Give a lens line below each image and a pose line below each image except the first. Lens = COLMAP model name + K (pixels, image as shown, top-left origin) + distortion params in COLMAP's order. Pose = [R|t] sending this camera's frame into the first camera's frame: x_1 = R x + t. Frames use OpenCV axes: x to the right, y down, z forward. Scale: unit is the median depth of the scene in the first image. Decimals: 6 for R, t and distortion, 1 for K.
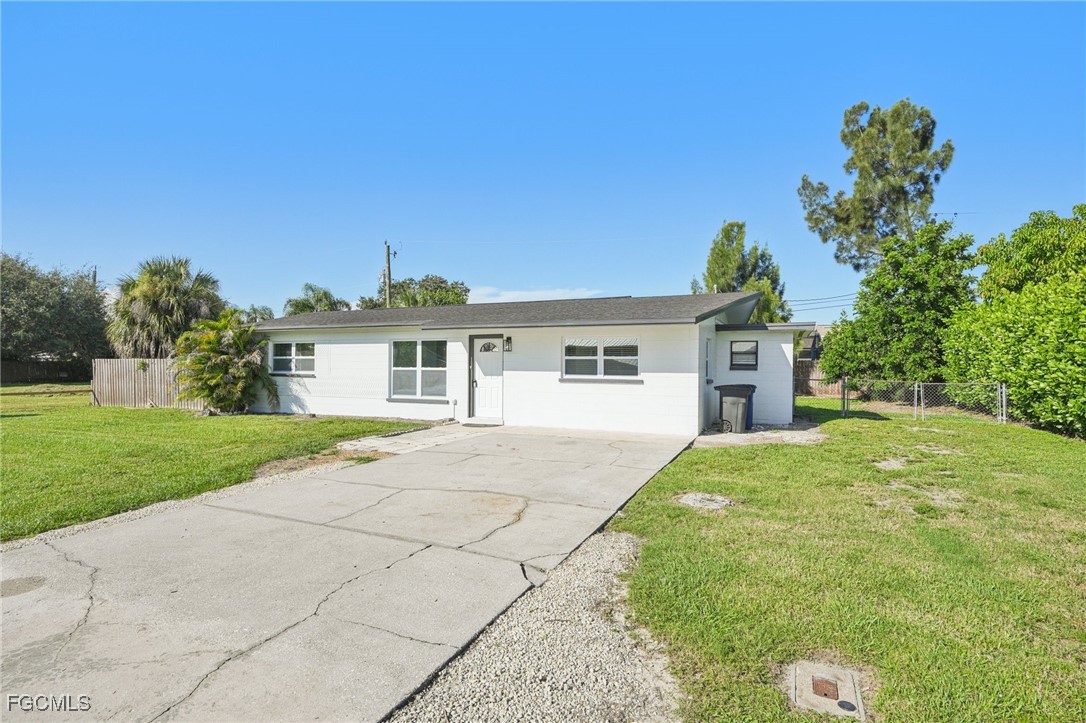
lens RADIAL K [[557.8, 0, 540.1], [0, 557.8, 360.2], [0, 0, 1]] dist [-0.025959, -0.000924]
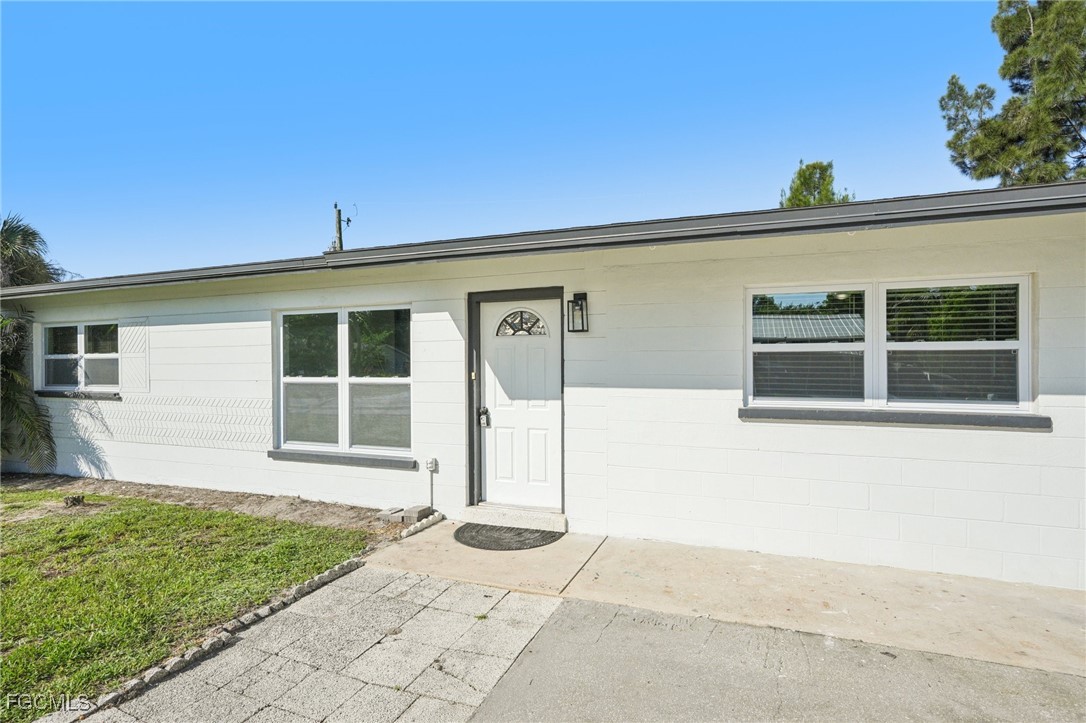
lens RADIAL K [[557.8, 0, 545.3], [0, 557.8, 365.5], [0, 0, 1]] dist [-0.025959, -0.000924]
pose [[0.998353, -0.011773, 0.056150, -0.093122], [0.010892, 0.999813, 0.015972, -0.000601], [-0.056328, -0.015334, 0.998295, 0.592366]]
